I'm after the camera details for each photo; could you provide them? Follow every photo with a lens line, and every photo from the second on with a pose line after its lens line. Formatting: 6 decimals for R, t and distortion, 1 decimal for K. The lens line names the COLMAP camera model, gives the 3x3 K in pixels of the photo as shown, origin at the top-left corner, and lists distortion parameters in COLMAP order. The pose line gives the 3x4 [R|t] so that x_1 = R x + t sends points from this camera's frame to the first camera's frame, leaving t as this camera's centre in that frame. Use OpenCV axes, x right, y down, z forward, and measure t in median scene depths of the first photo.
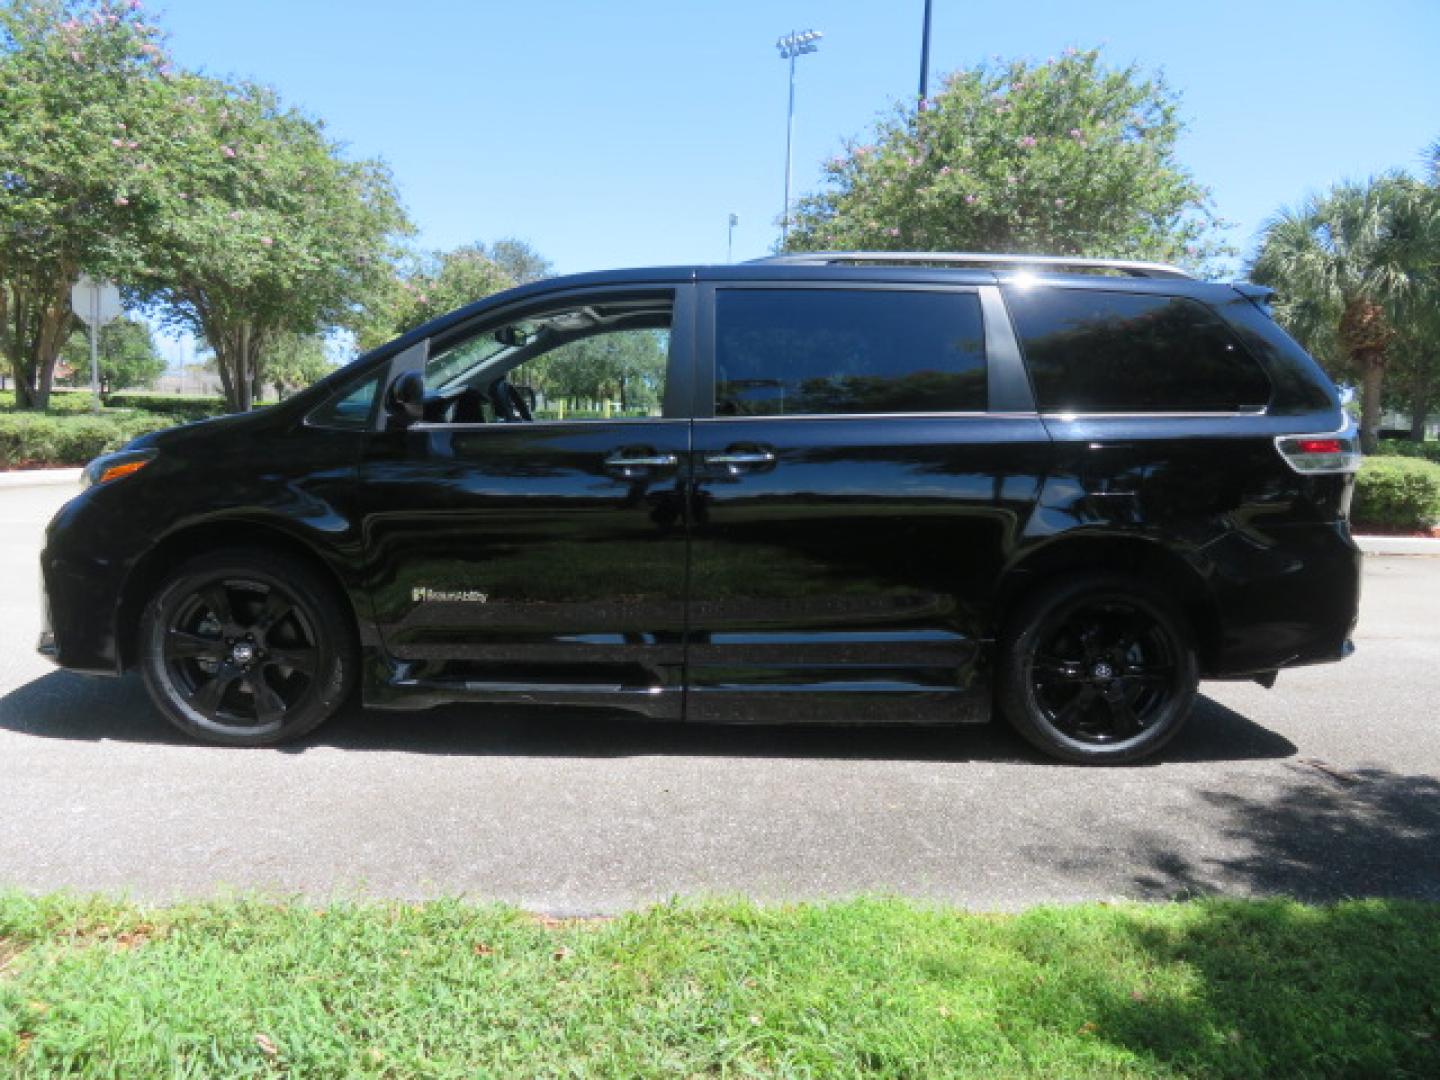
lens RADIAL K [[1000.6, 0, 716.2], [0, 1000.6, 535.0], [0, 0, 1]] dist [0.003132, -0.000094]
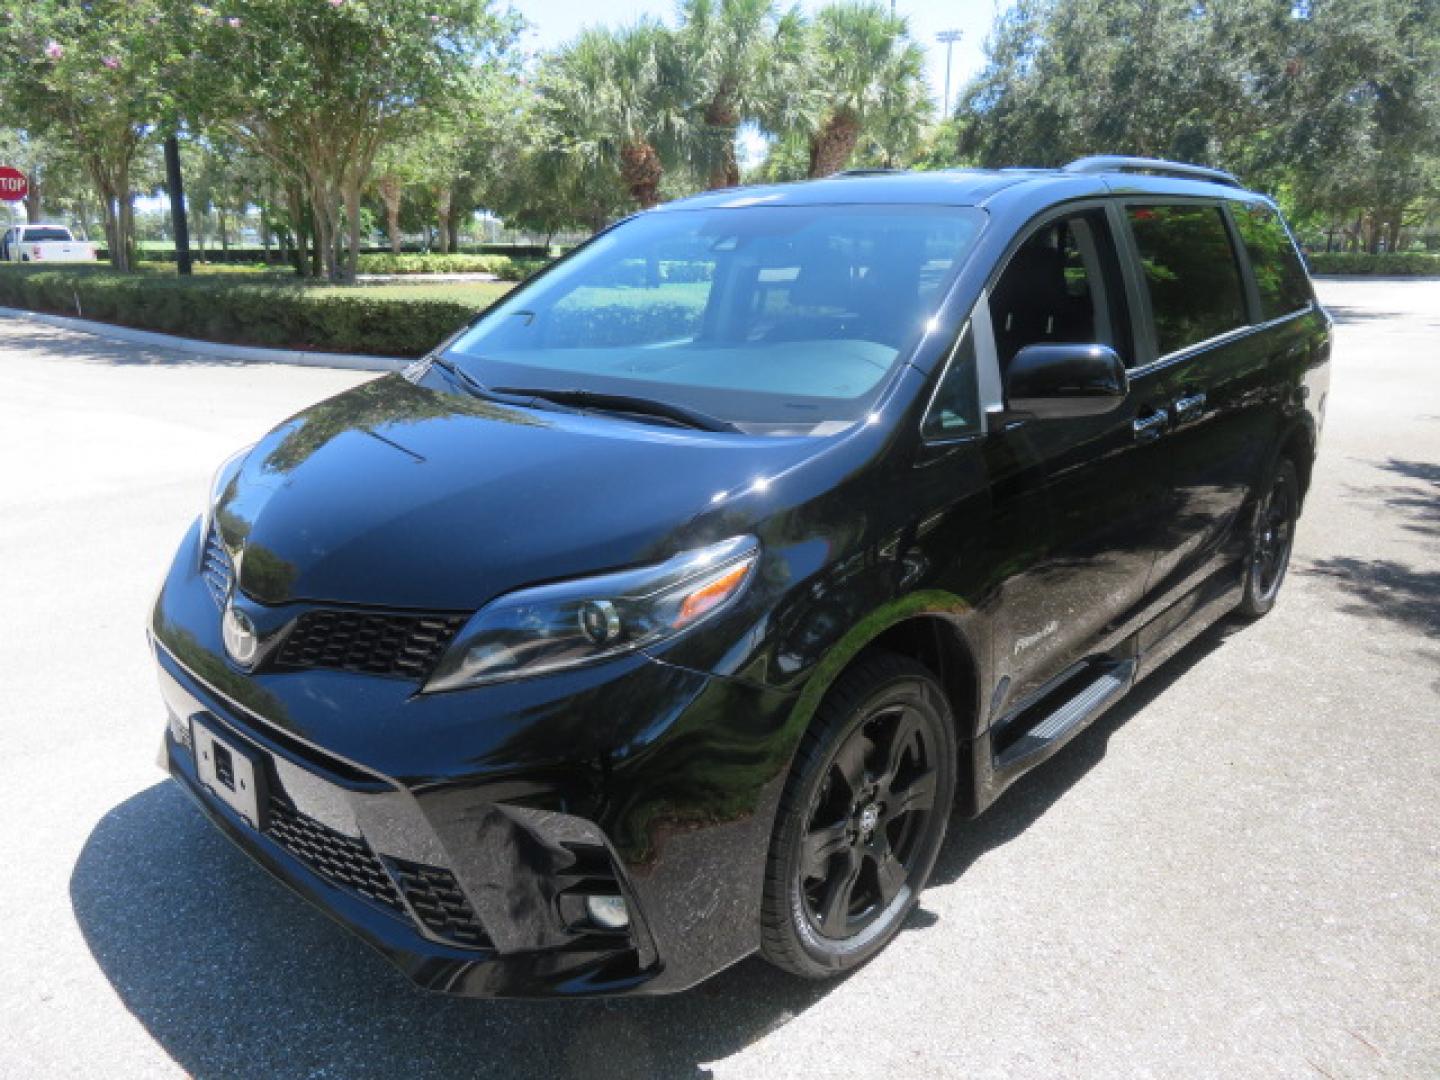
lens RADIAL K [[1000.6, 0, 712.3], [0, 1000.6, 524.7], [0, 0, 1]] dist [0.003132, -0.000094]
pose [[0.709446, -0.219277, 0.669779, -0.853068], [0.108529, 0.973021, 0.203598, -0.185221], [-0.696353, -0.071751, 0.714104, 0.584556]]
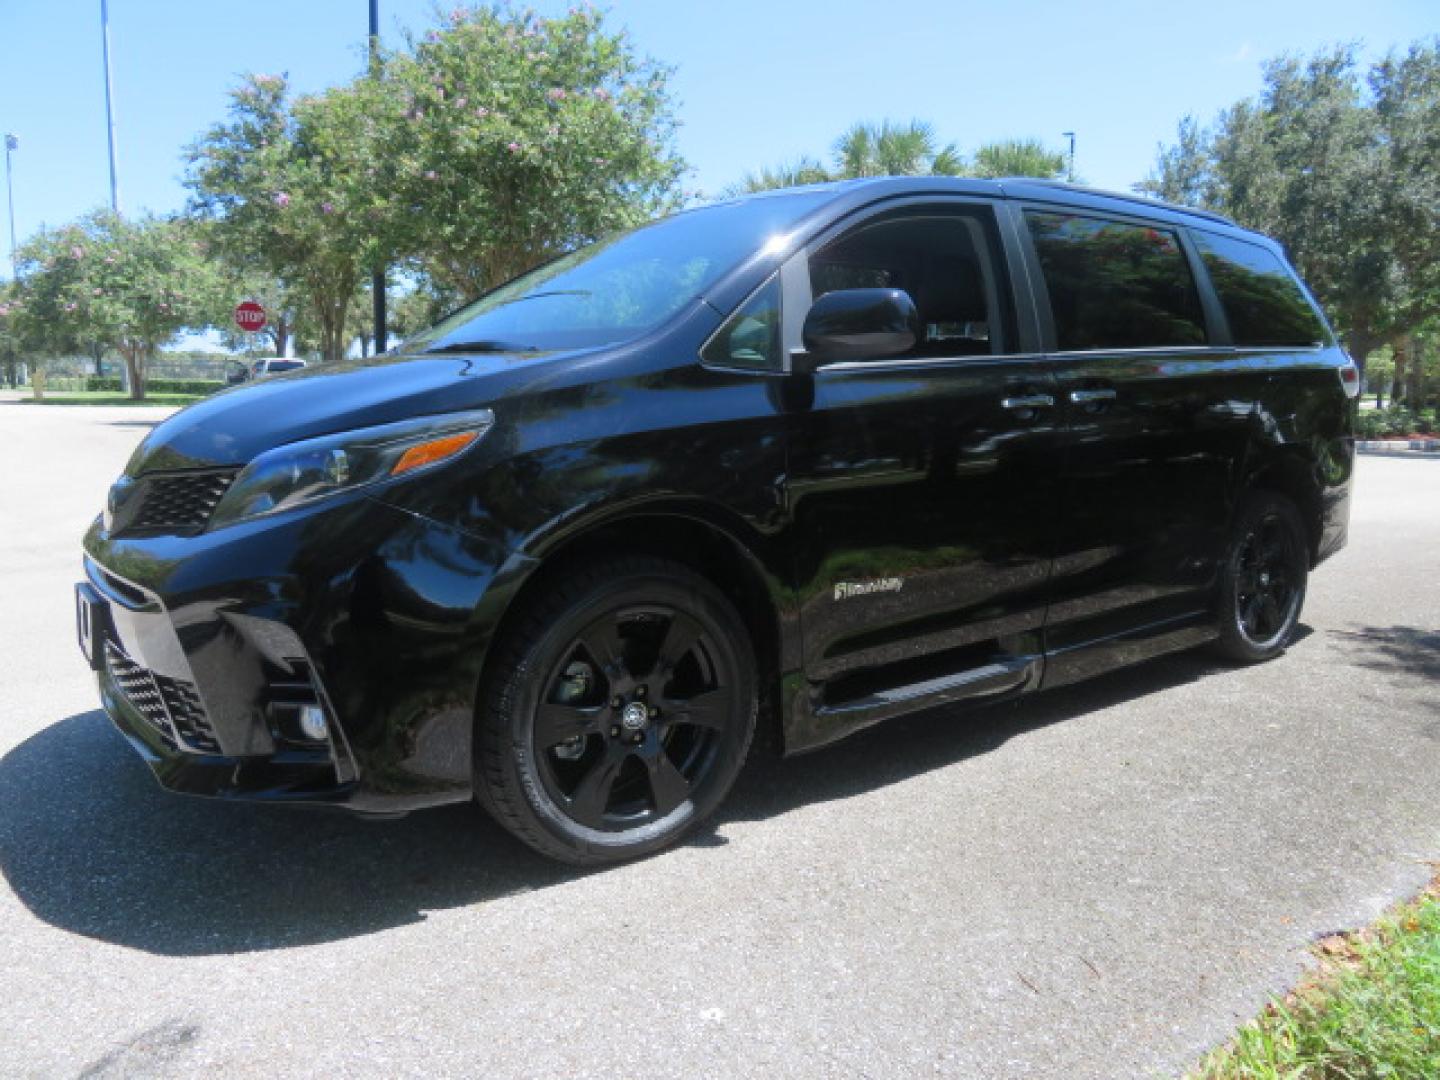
lens RADIAL K [[1000.6, 0, 705.4], [0, 1000.6, 522.5], [0, 0, 1]] dist [0.003132, -0.000094]
pose [[0.824681, -0.099696, 0.556742, -0.727209], [0.084374, 0.995013, 0.053196, -0.036527], [-0.559269, 0.003104, 0.828981, 0.397813]]
